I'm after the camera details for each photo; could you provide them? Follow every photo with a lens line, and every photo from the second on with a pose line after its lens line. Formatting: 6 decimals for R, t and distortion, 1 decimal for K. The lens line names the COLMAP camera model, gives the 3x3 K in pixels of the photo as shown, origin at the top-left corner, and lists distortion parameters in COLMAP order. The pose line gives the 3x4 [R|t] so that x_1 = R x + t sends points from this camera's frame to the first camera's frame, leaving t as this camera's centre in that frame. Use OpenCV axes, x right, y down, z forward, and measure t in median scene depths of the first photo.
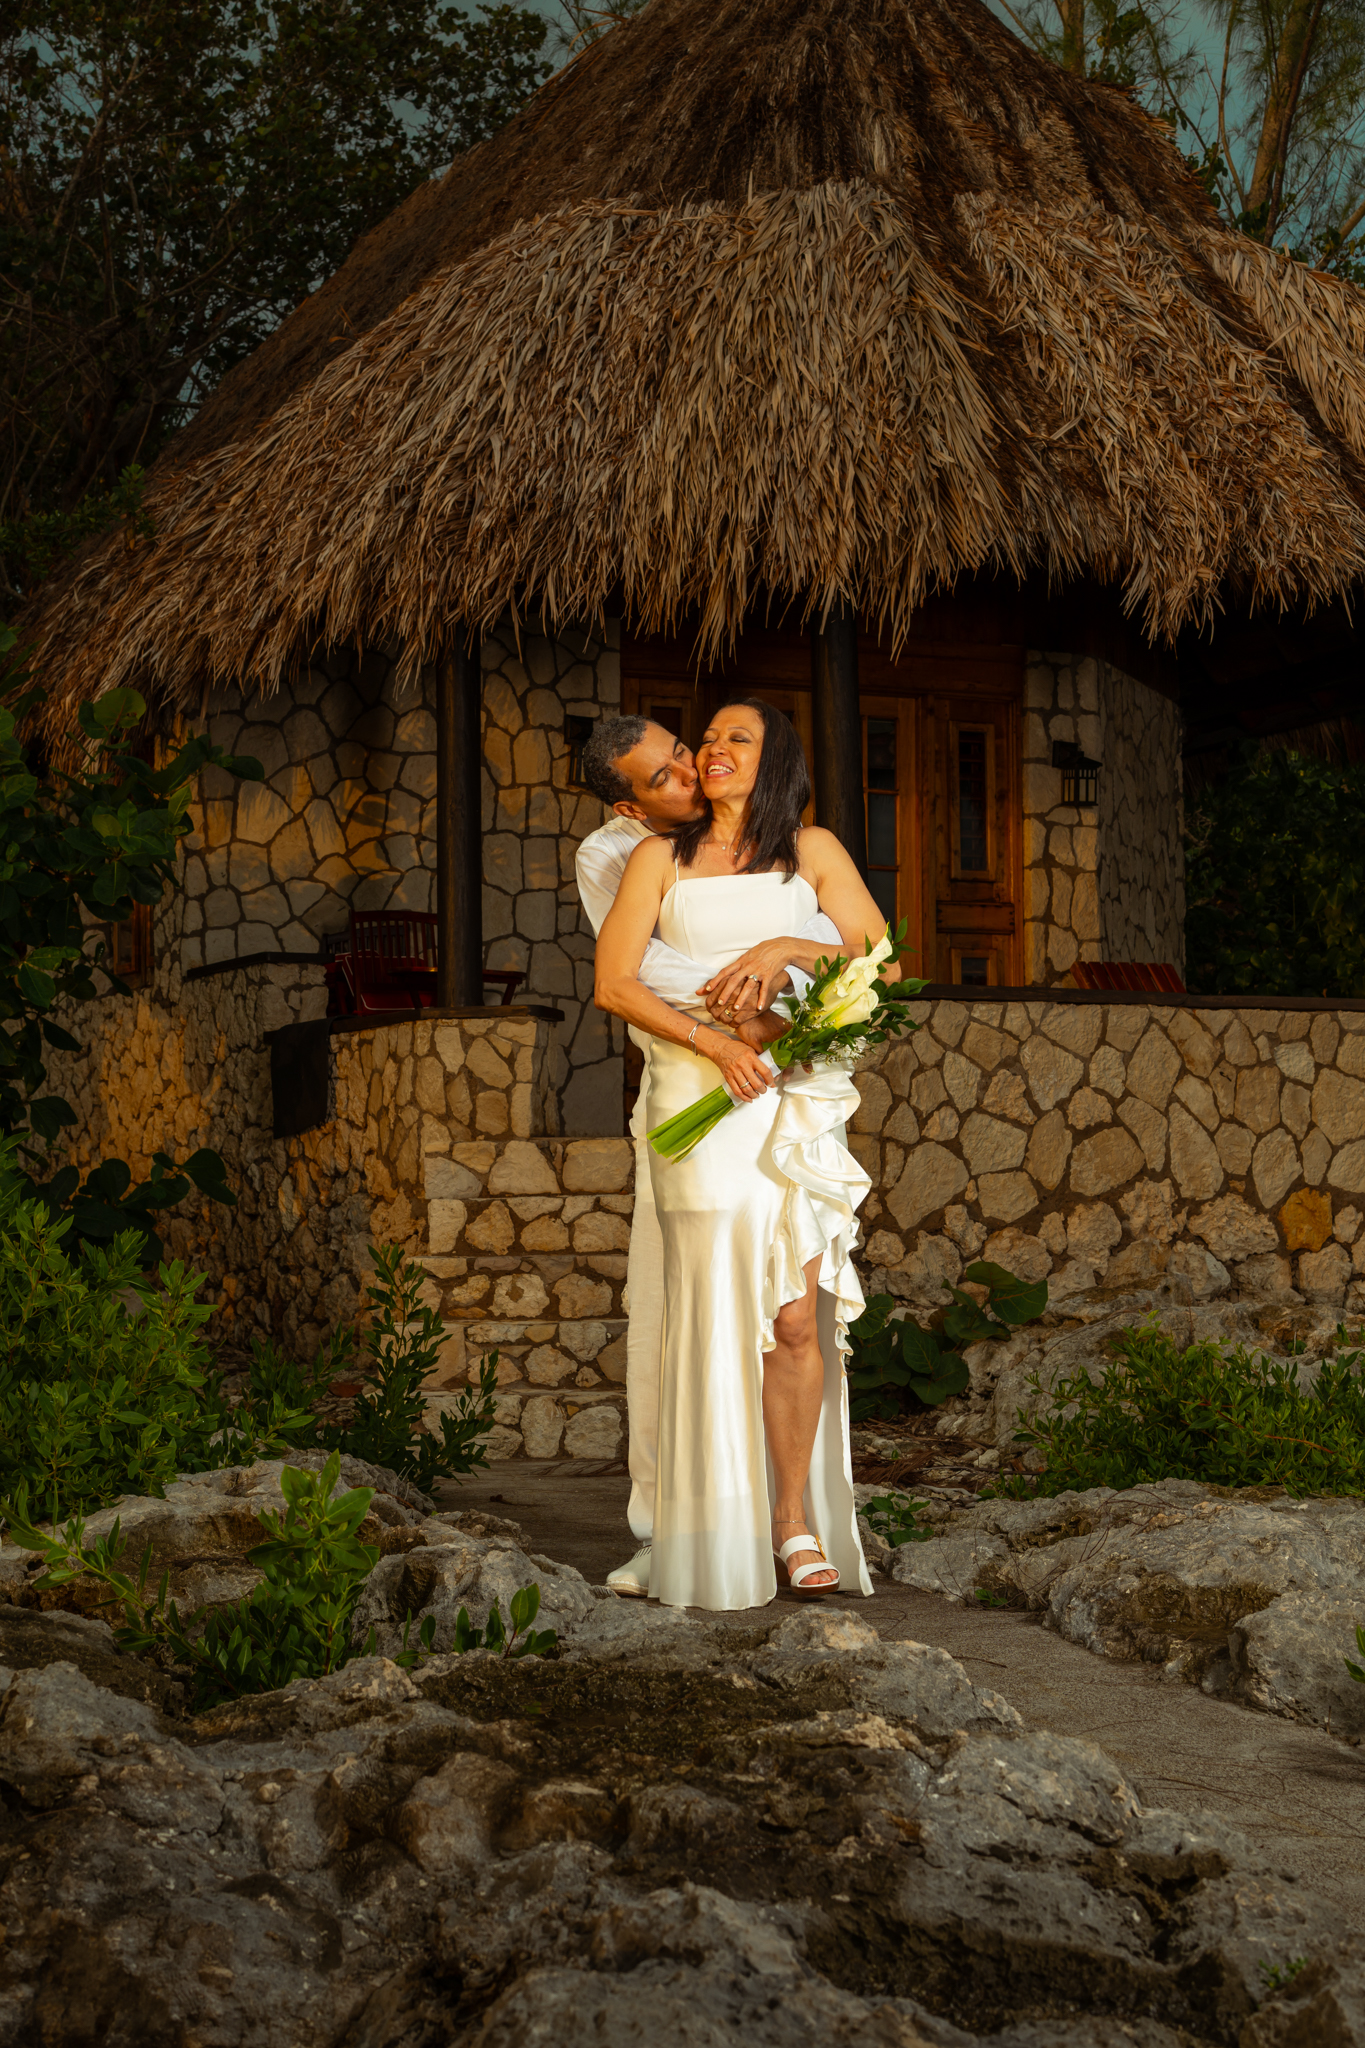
lens RADIAL K [[3200.4, 0, 682.5], [0, 3200.4, 1024.0], [0, 0, 1]] dist [-0.038094, -0.009698]
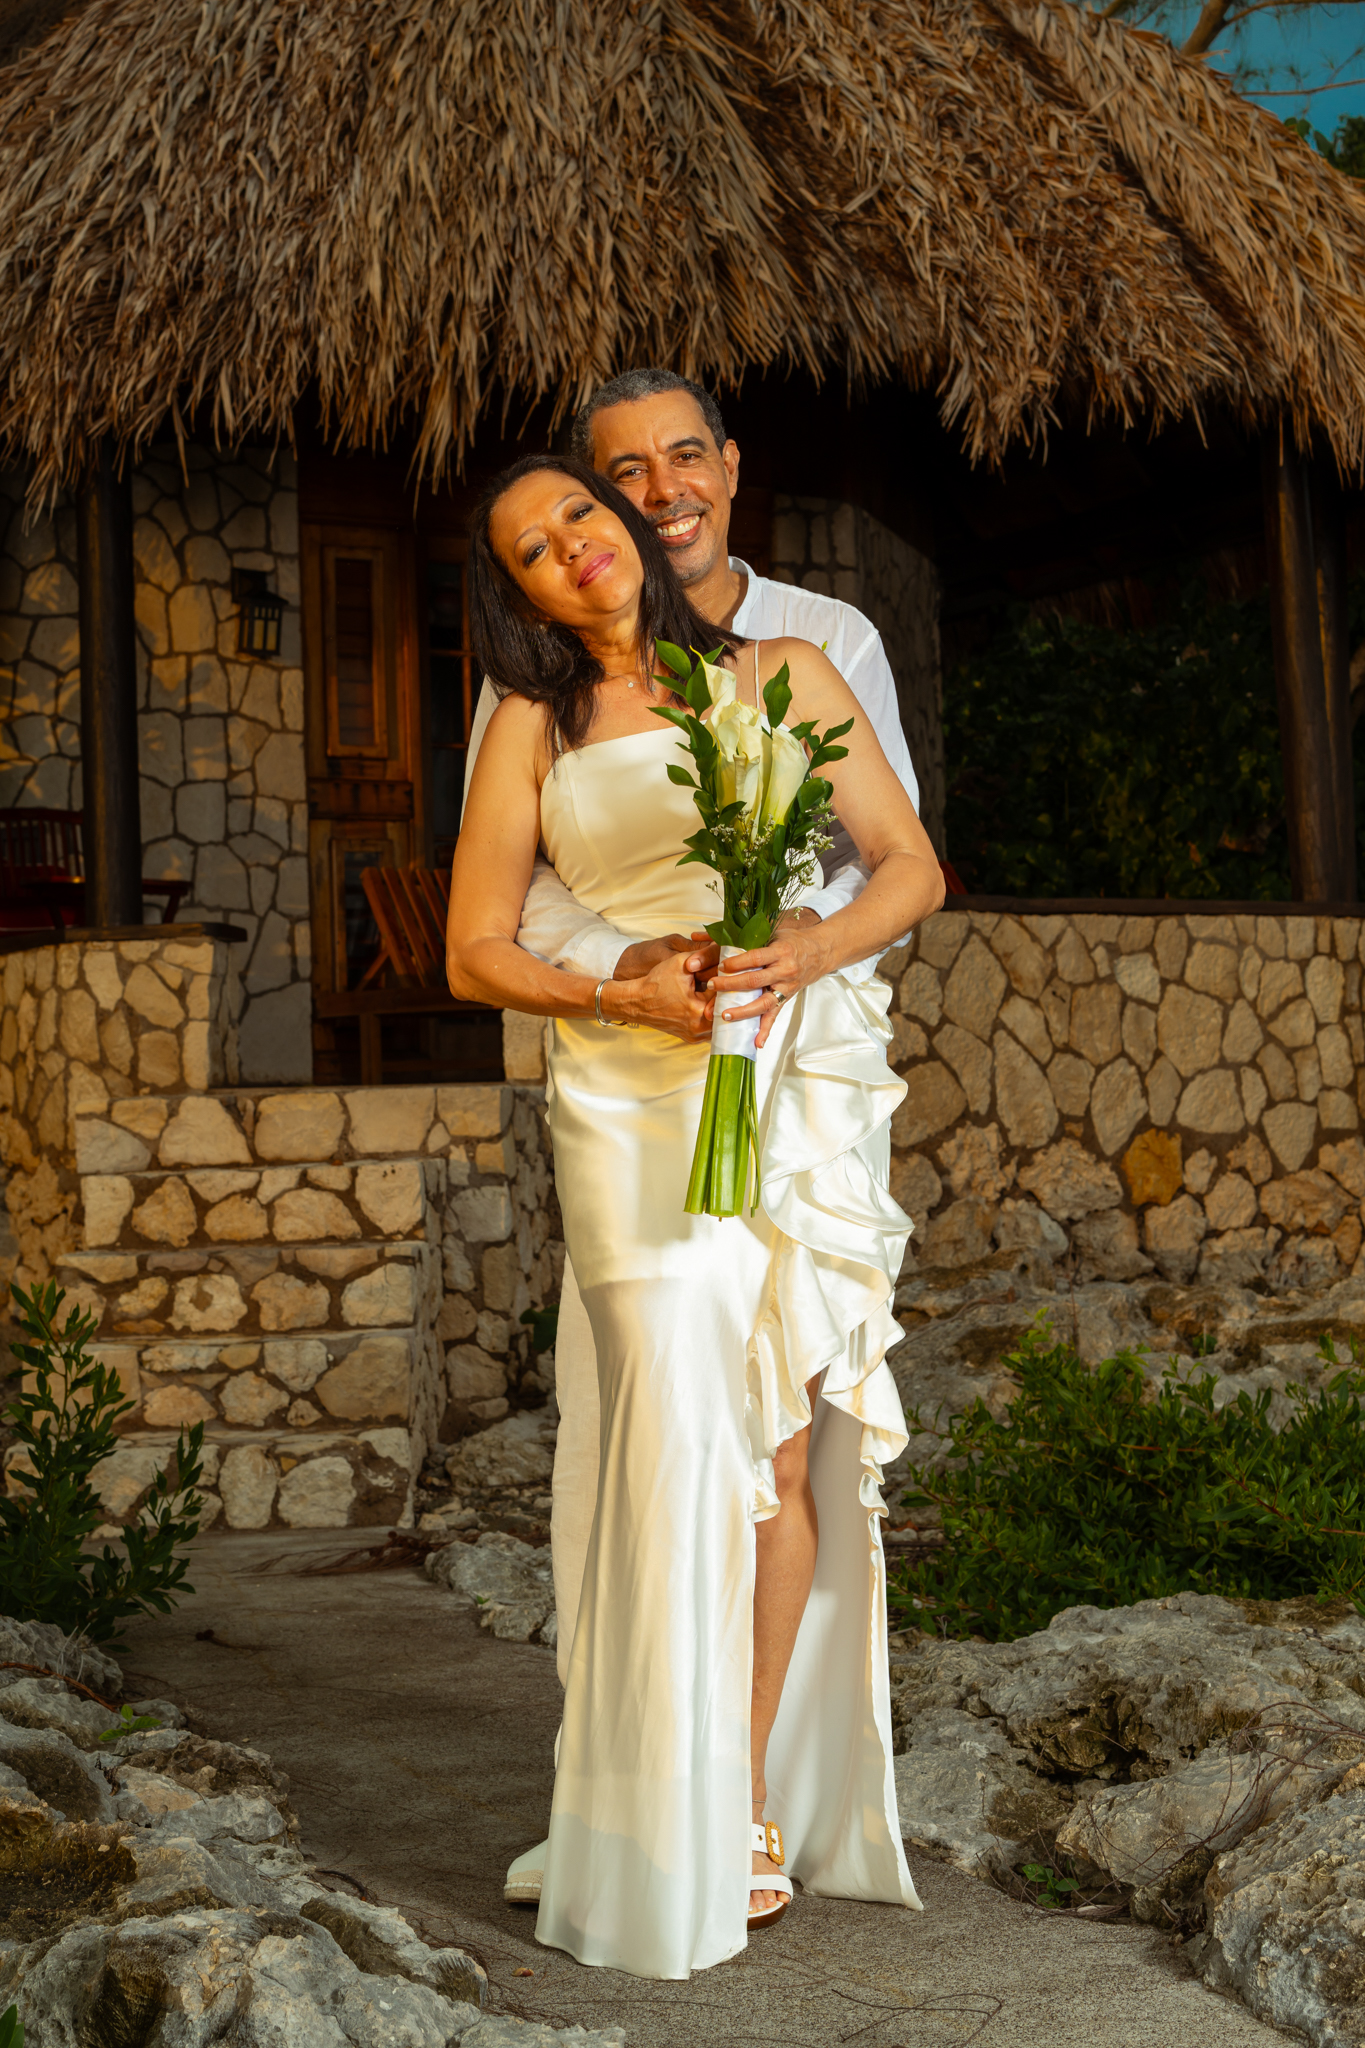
lens RADIAL K [[3200.4, 0, 682.5], [0, 3200.4, 1024.0], [0, 0, 1]] dist [-0.038094, -0.009698]
pose [[0.993254, -0.018139, 0.114532, -0.021228], [0.014729, 0.999425, 0.030552, -0.003243], [-0.115020, -0.028659, 0.992950, 0.198001]]
